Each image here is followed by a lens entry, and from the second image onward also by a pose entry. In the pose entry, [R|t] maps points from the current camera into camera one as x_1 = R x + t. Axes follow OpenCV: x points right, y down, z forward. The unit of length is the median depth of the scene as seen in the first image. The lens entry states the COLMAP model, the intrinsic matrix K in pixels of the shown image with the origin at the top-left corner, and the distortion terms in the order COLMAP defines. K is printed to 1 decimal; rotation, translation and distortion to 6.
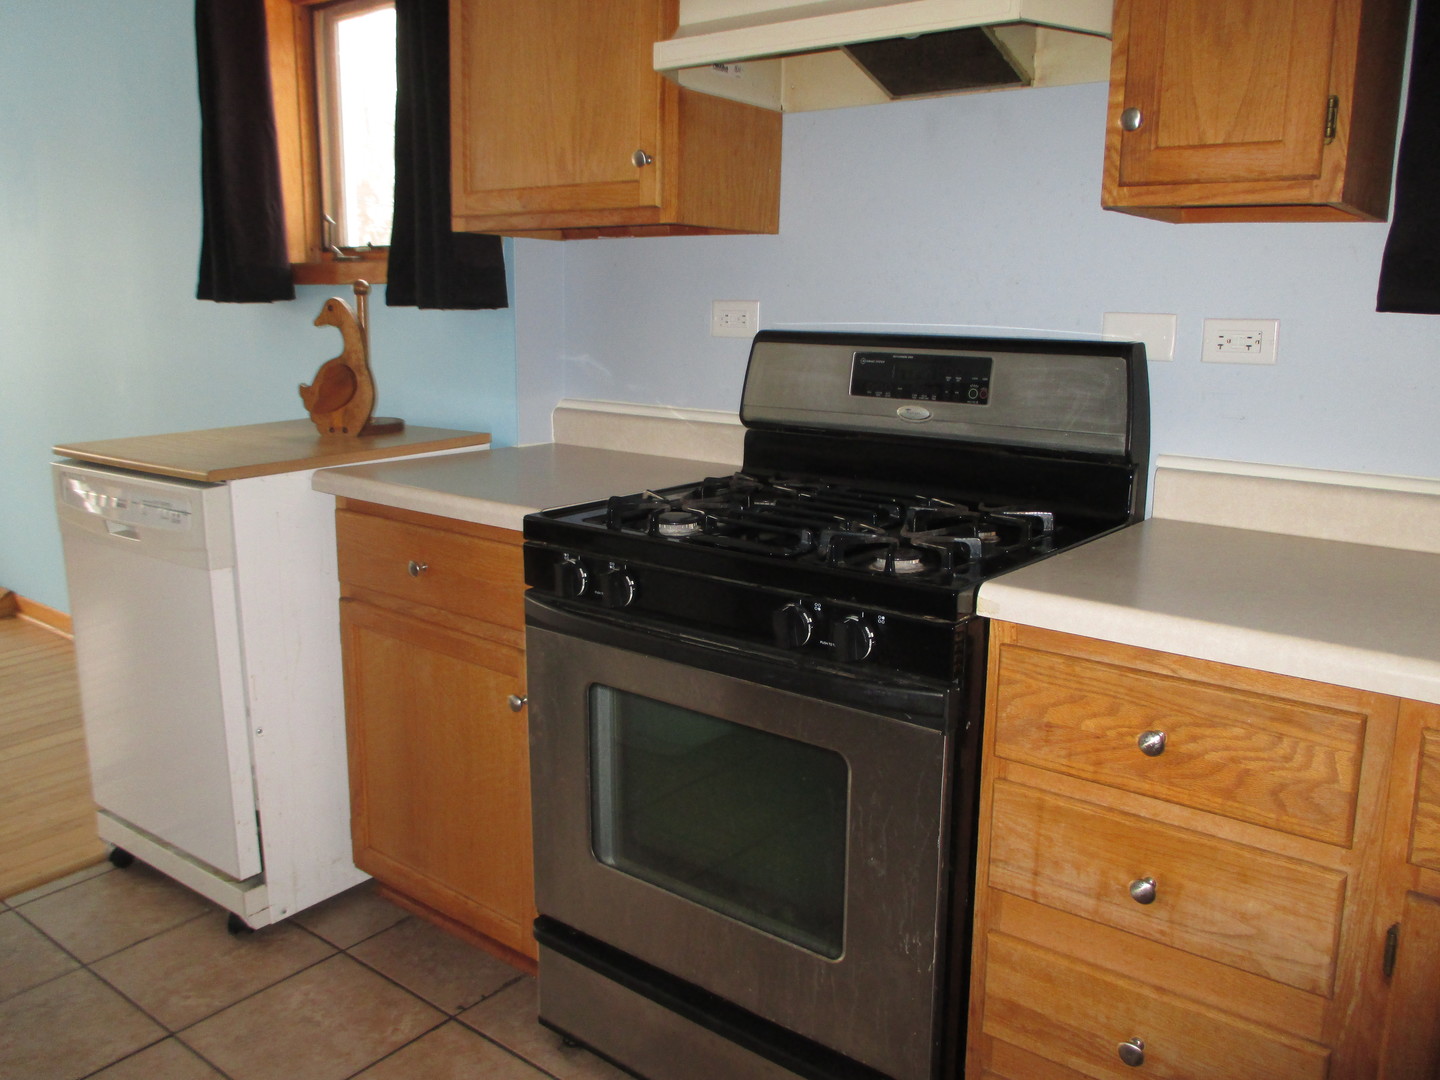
lens RADIAL K [[1185.4, 0, 720.0], [0, 1185.4, 540.0], [0, 0, 1]] dist [-0.004371, 0.004114]
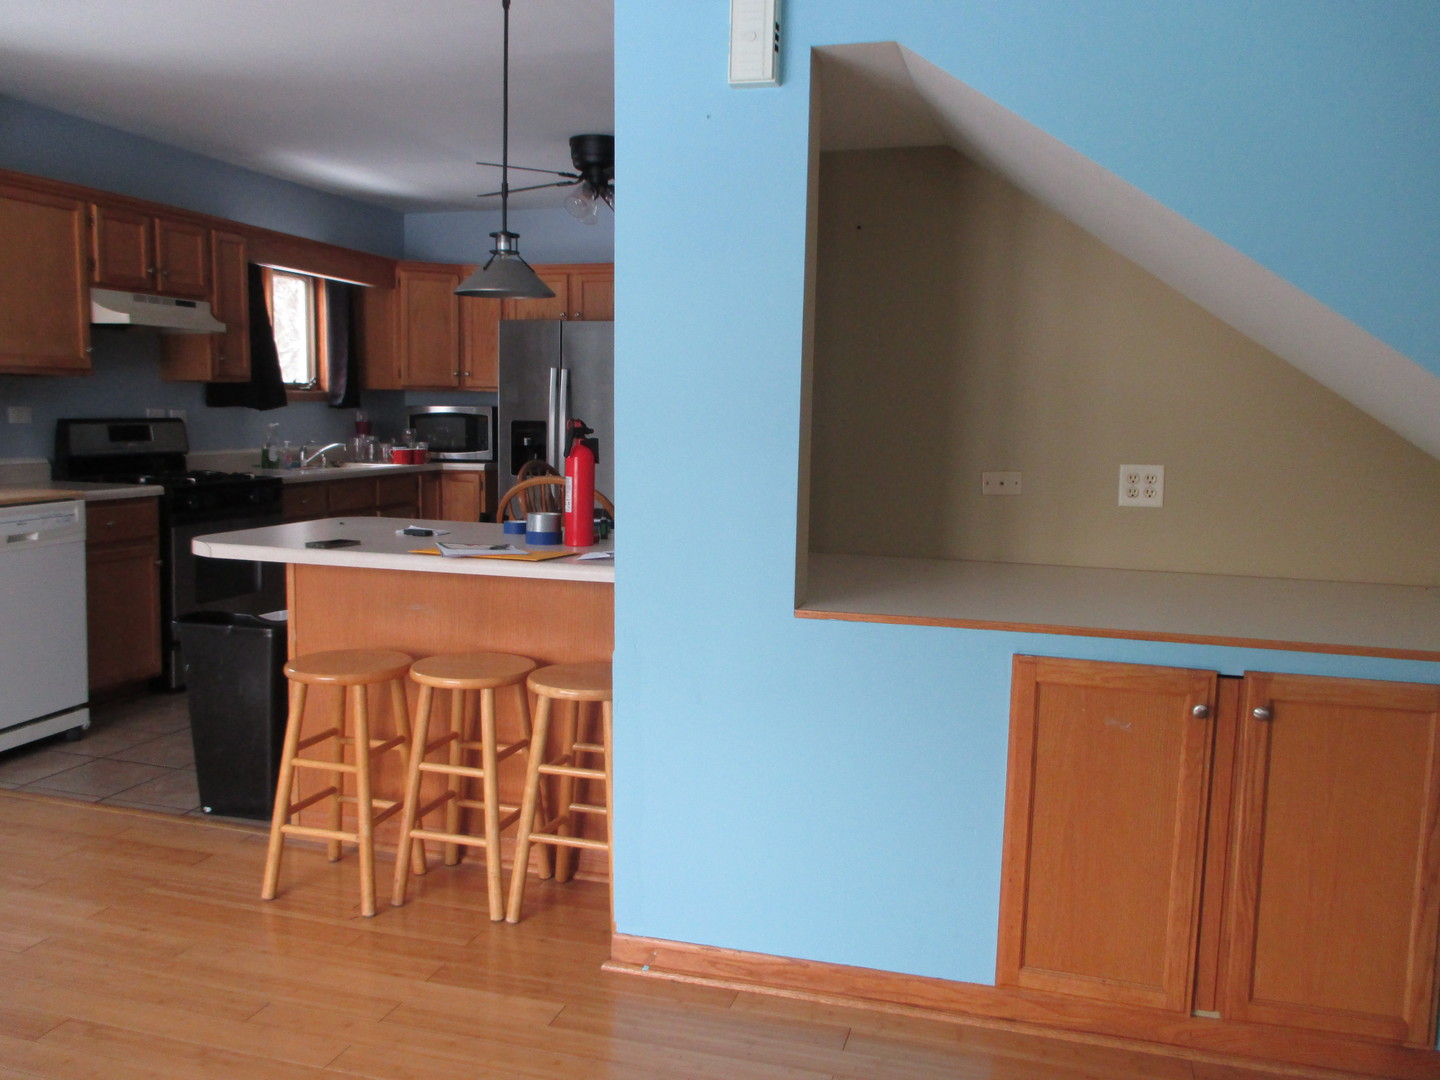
lens RADIAL K [[1185.4, 0, 720.0], [0, 1185.4, 540.0], [0, 0, 1]] dist [-0.004371, 0.004114]
pose [[-0.375050, -0.111468, 0.920279, -2.891464], [0.185007, 0.963772, 0.192133, -0.171597], [-0.908356, 0.242317, -0.340840, 0.736525]]
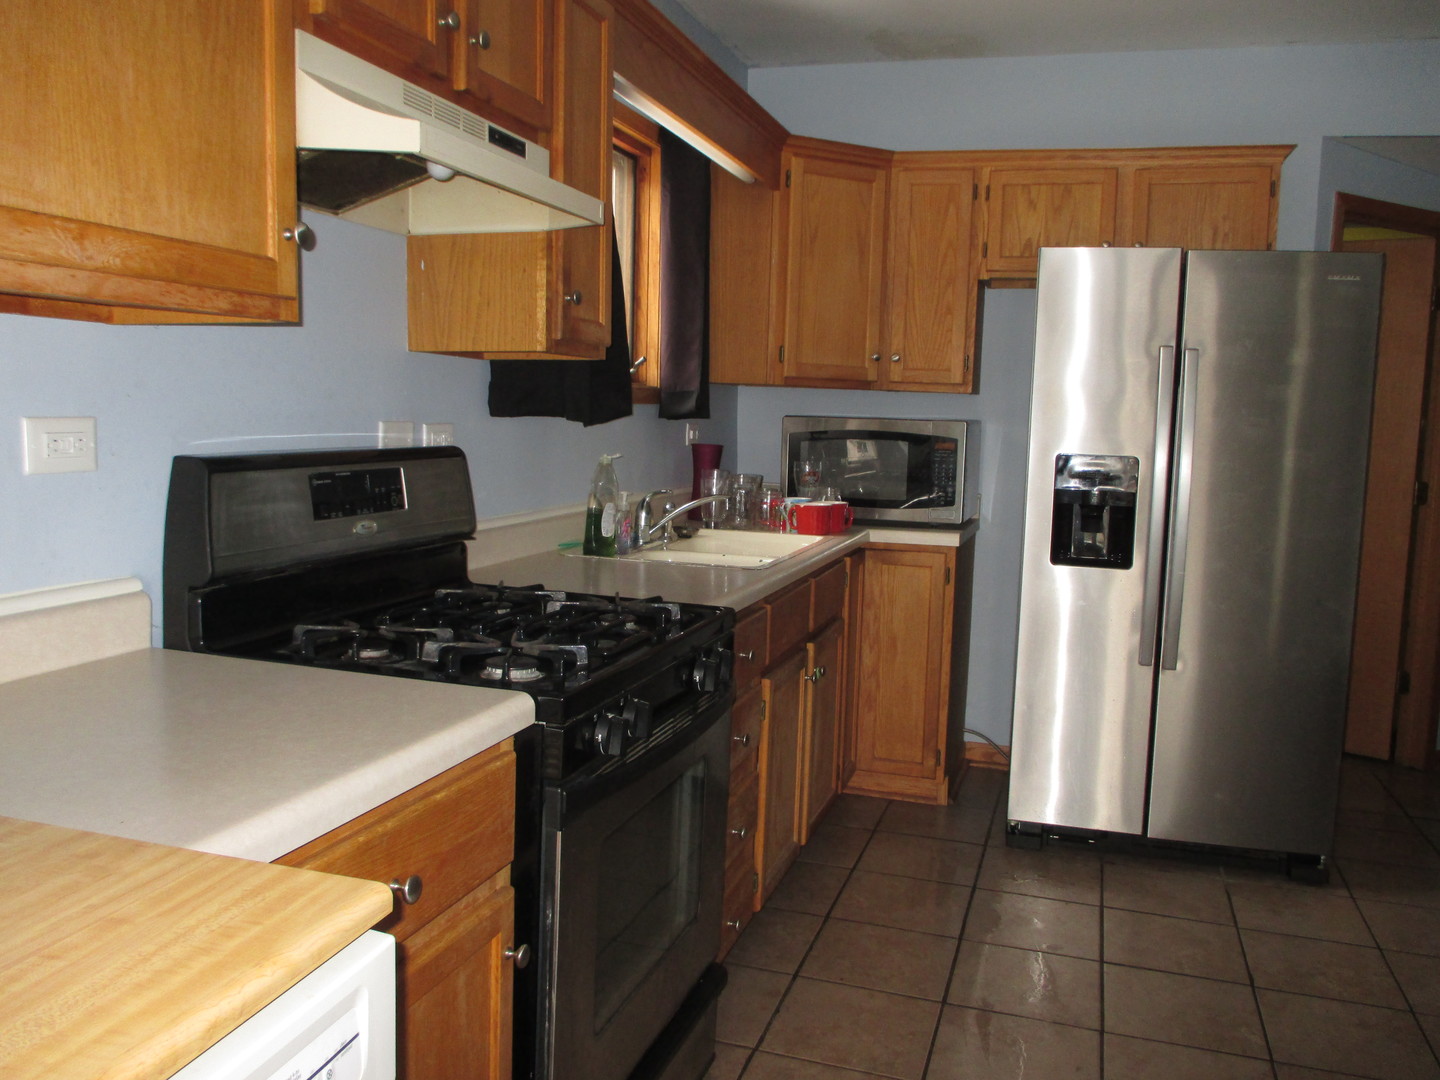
lens RADIAL K [[1185.4, 0, 720.0], [0, 1185.4, 540.0], [0, 0, 1]] dist [-0.004371, 0.004114]
pose [[-0.352124, -0.120581, 0.928153, -0.854793], [0.165306, 0.968065, 0.188480, -0.232552], [-0.921240, 0.219797, -0.320947, 1.032827]]
